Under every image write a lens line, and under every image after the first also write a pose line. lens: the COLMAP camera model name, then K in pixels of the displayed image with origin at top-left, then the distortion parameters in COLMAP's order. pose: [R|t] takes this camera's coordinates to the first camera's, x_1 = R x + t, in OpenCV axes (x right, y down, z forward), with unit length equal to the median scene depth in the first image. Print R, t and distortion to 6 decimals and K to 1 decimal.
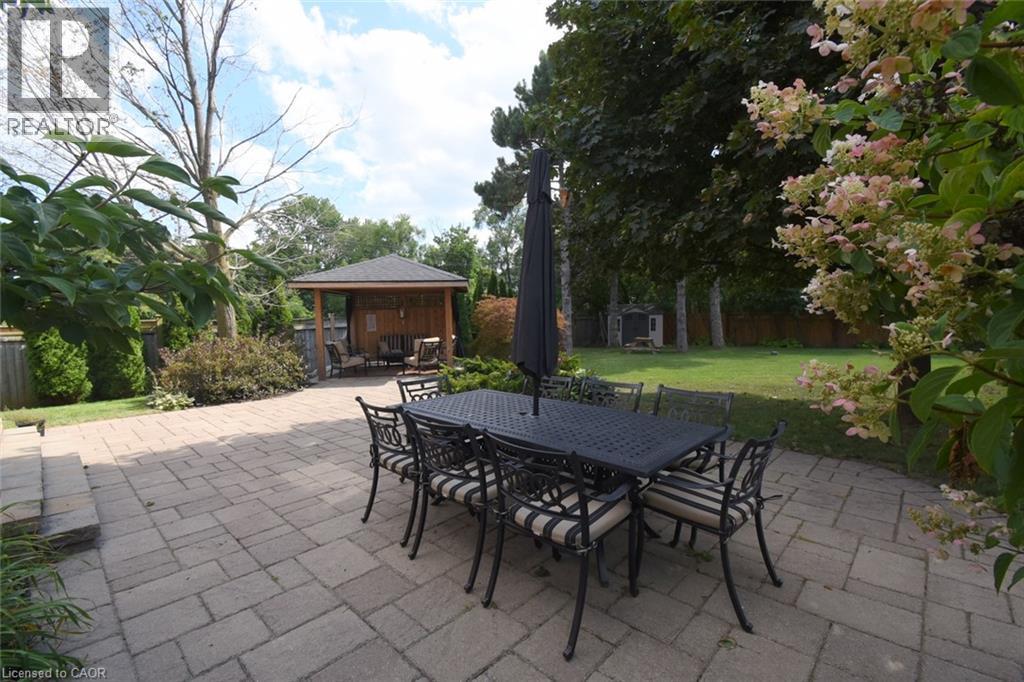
lens RADIAL K [[479.1, 0, 513.8], [0, 479.1, 323.6], [0, 0, 1]] dist [0.001054, -0.014278]
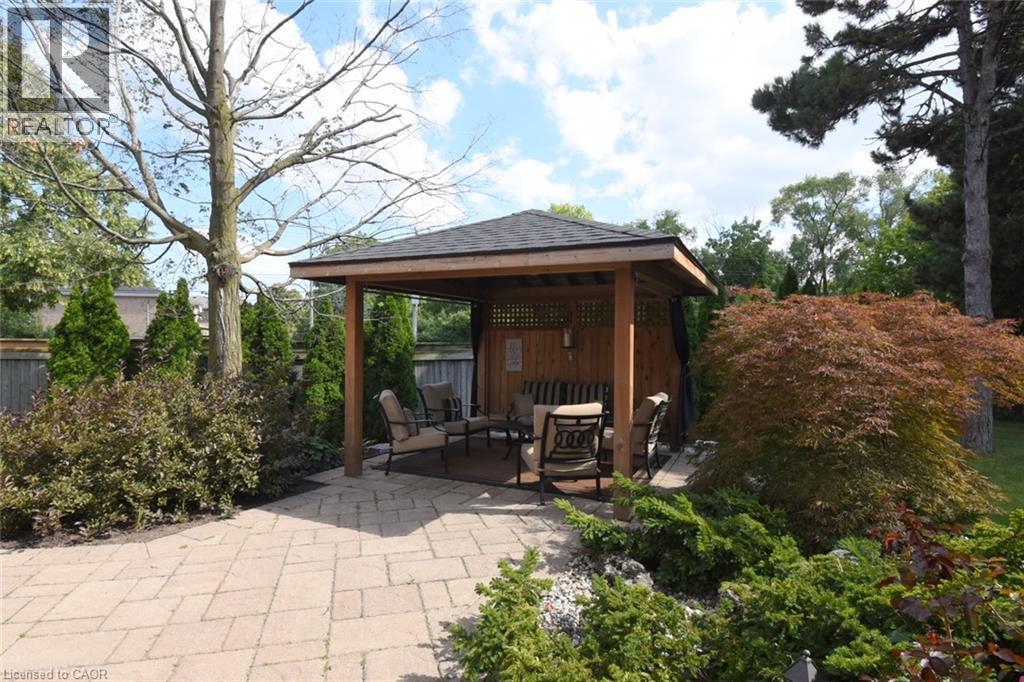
lens RADIAL K [[524.9, 0, 503.8], [0, 524.9, 339.8], [0, 0, 1]] dist [0.001036, -0.000024]
pose [[0.848773, 0.028240, -0.528003, -0.003888], [-0.040575, 0.999107, -0.011788, -0.008076], [0.527198, 0.031429, 0.849161, 0.386179]]
